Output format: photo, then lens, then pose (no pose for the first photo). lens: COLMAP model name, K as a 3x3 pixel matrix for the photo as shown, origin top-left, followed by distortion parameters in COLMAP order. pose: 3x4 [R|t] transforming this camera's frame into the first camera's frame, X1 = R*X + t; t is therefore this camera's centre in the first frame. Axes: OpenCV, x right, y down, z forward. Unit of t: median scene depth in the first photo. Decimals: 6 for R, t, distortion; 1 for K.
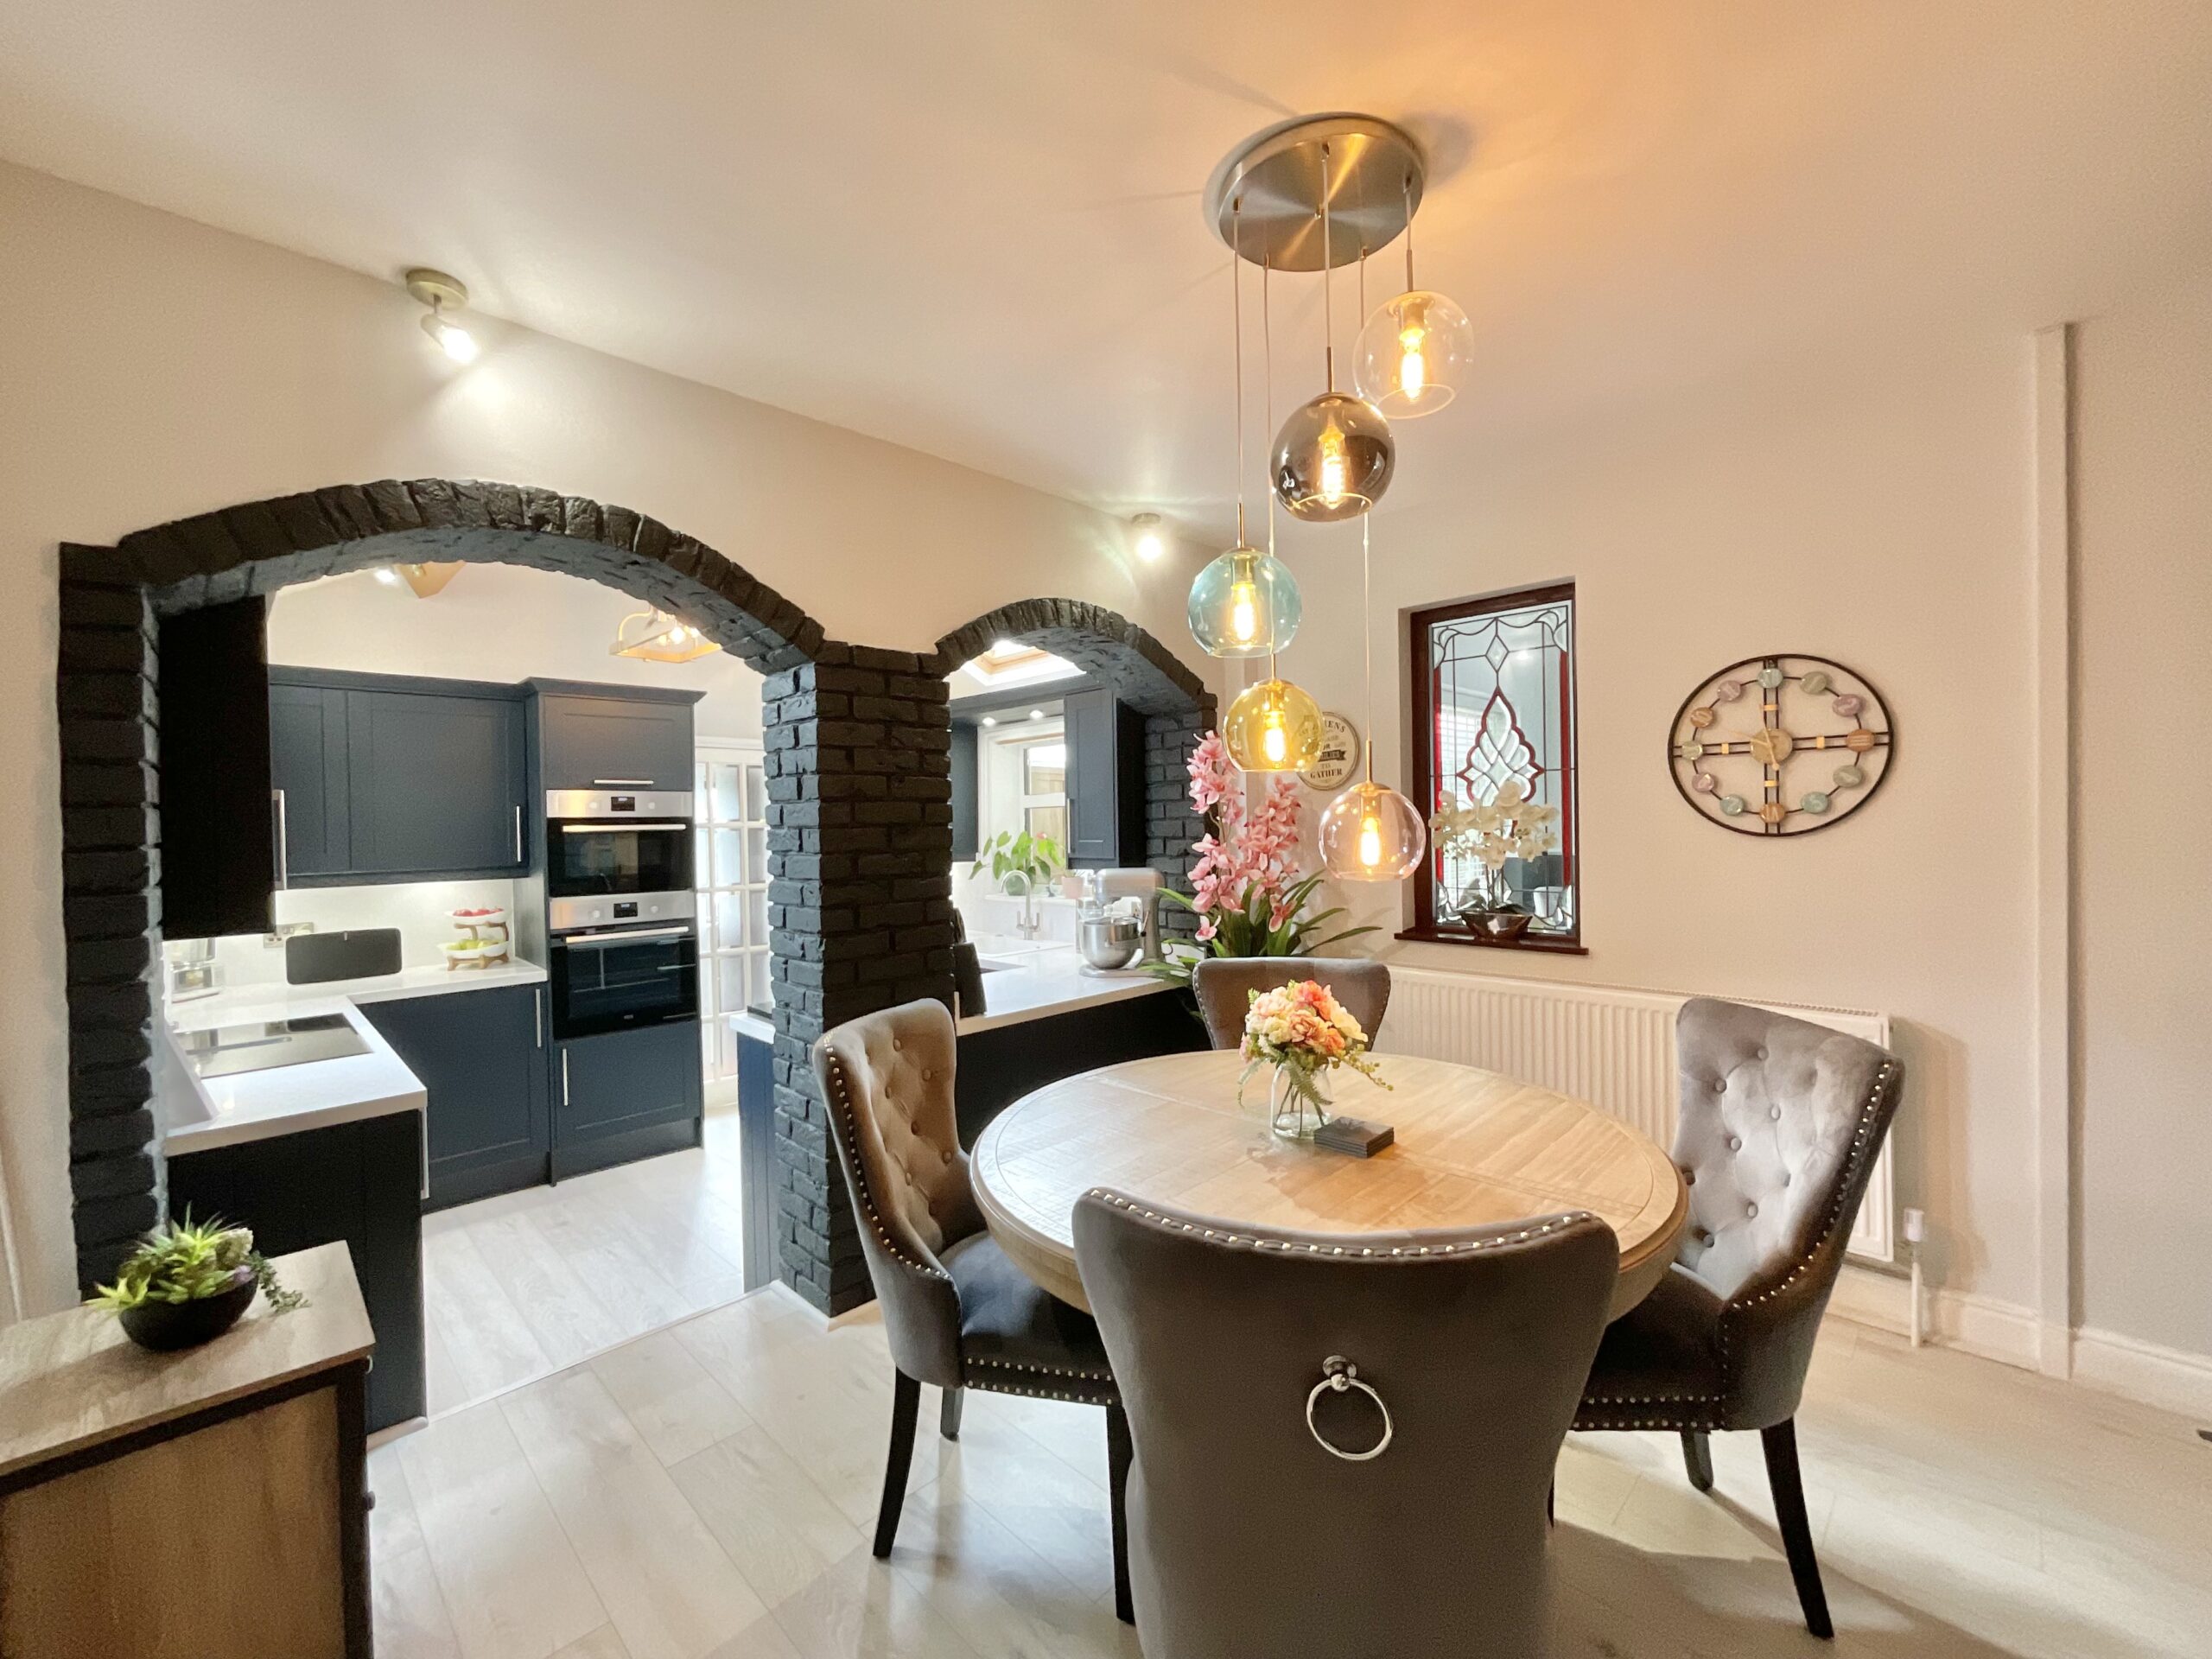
lens RADIAL K [[893.6, 0, 1107.7], [0, 893.6, 840.2], [0, 0, 1]] dist [0.004676, -0.000534]
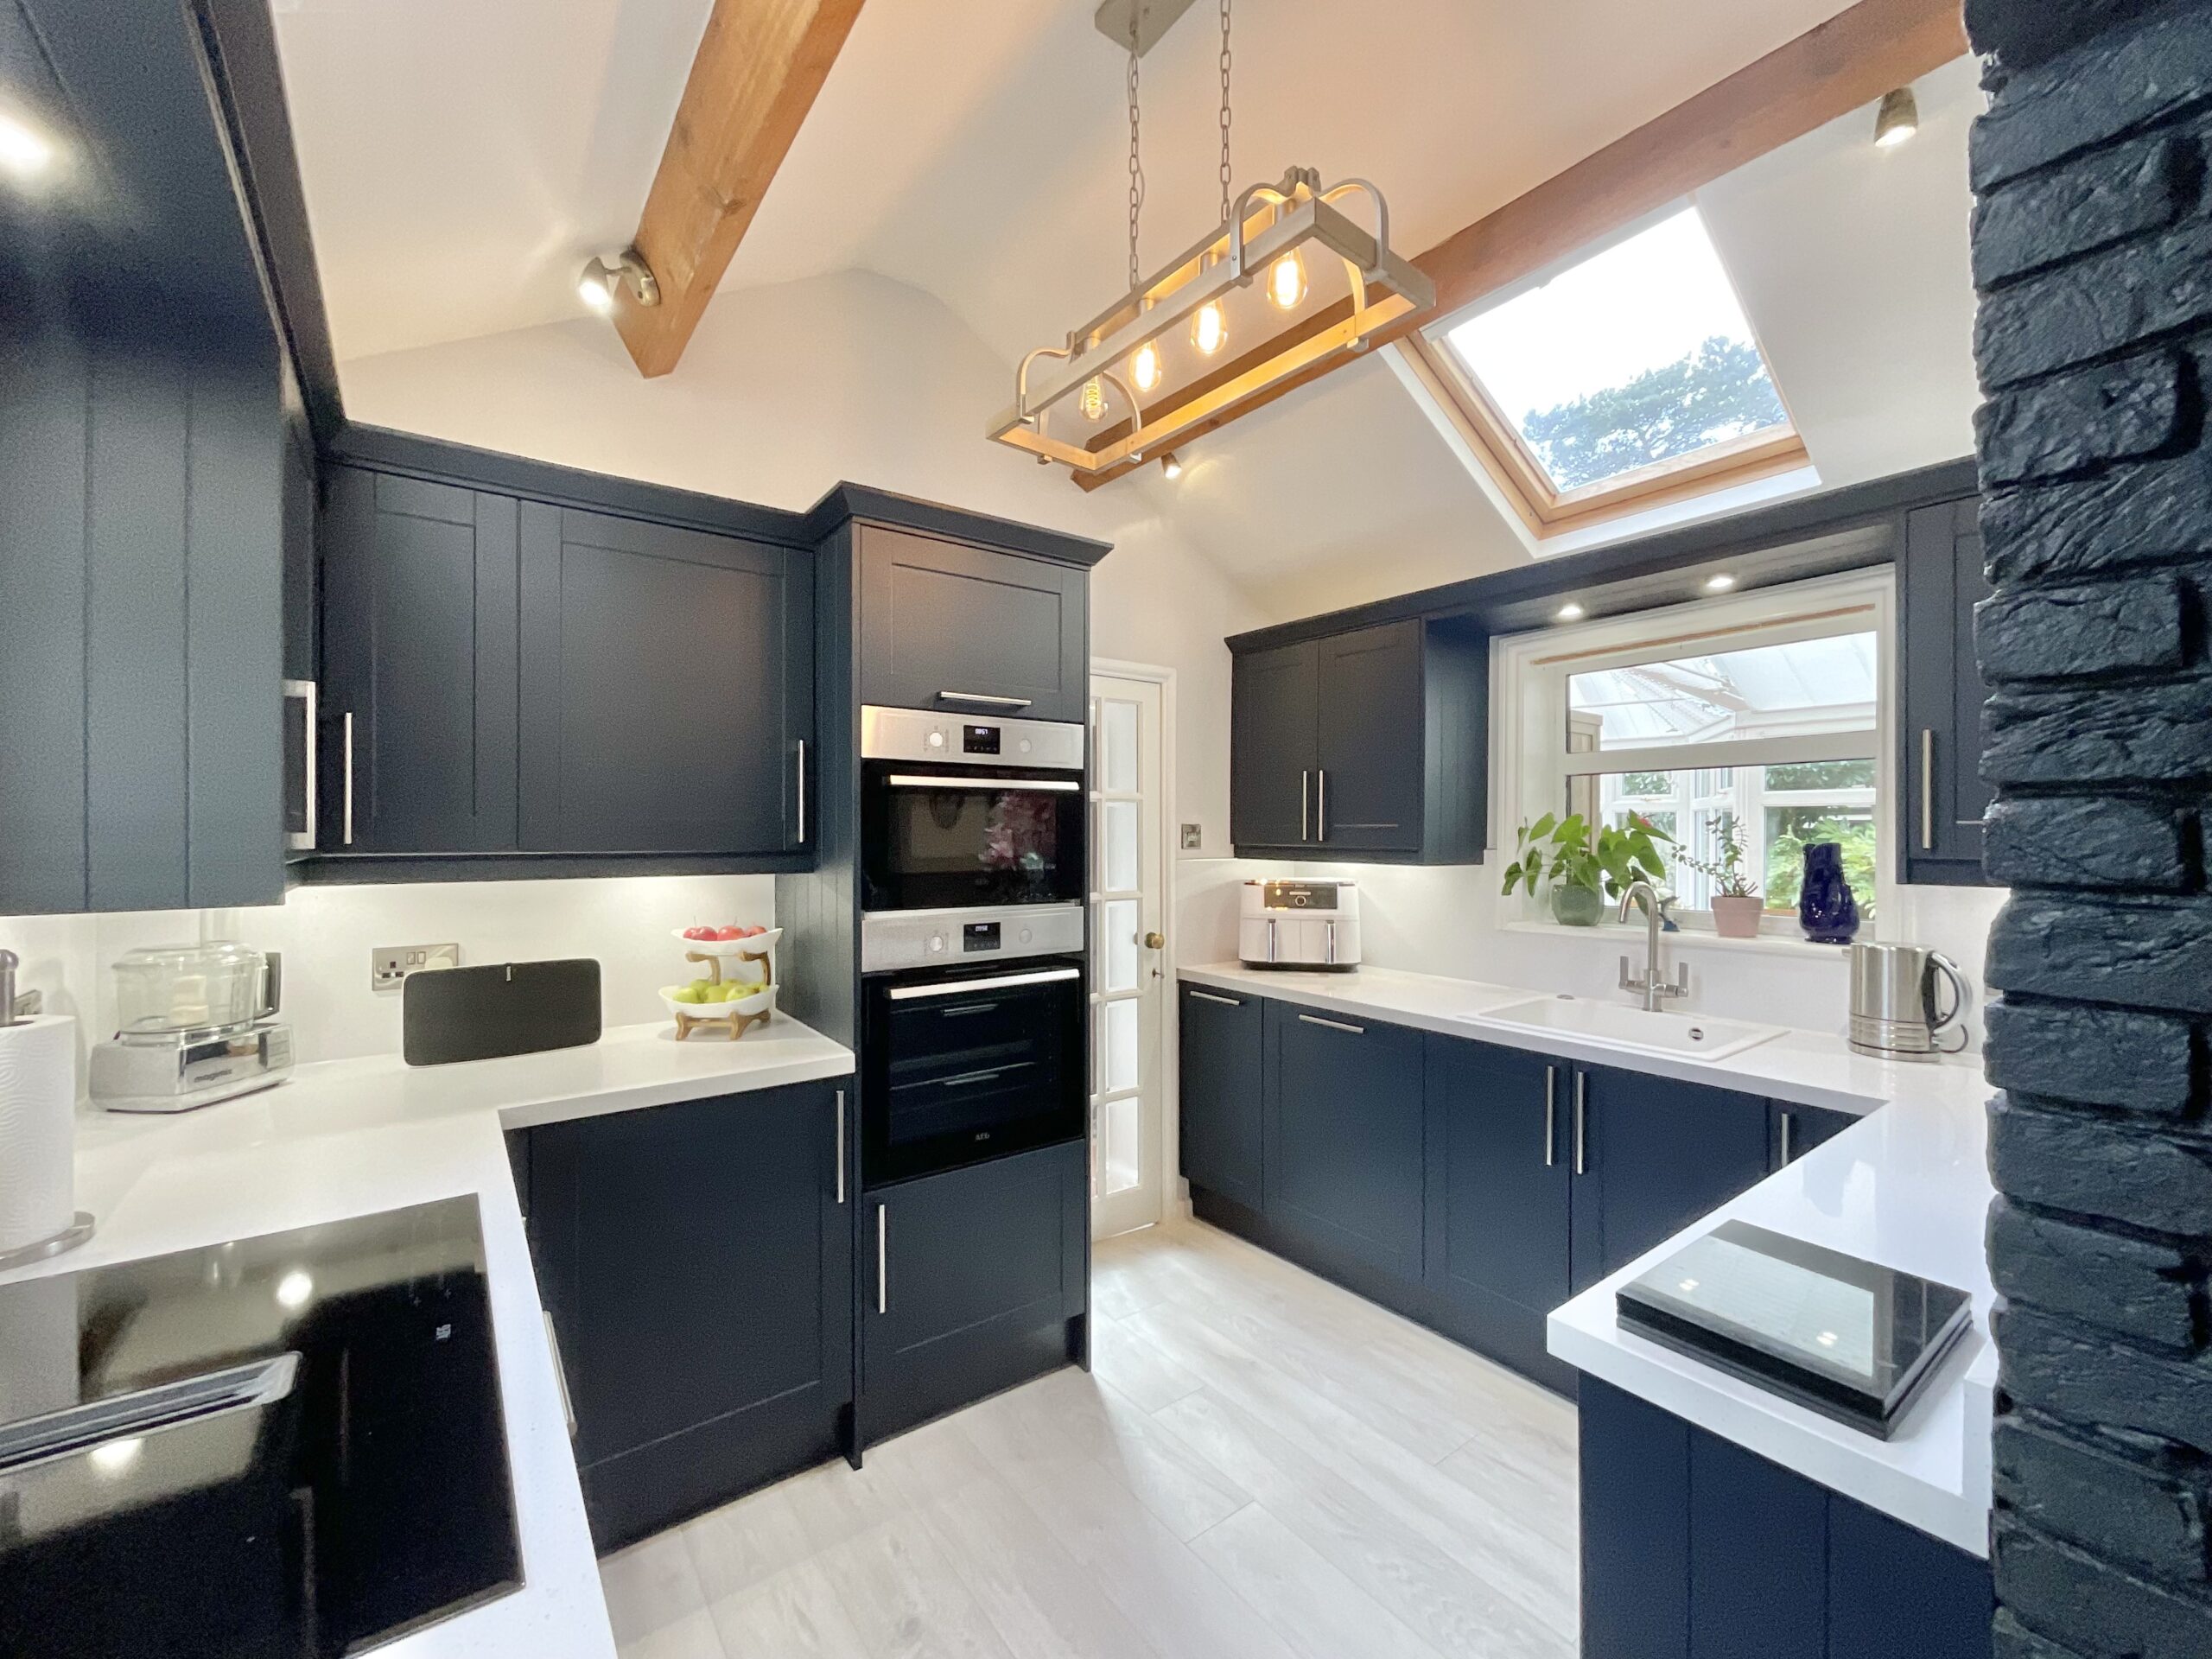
lens RADIAL K [[893.6, 0, 1143.8], [0, 893.6, 839.4], [0, 0, 1]] dist [0.004676, -0.000534]
pose [[0.991707, 0.013144, -0.127847, -0.383919], [-0.015810, 0.999678, -0.019866, 0.029407], [0.127545, 0.021723, 0.991595, 0.490523]]
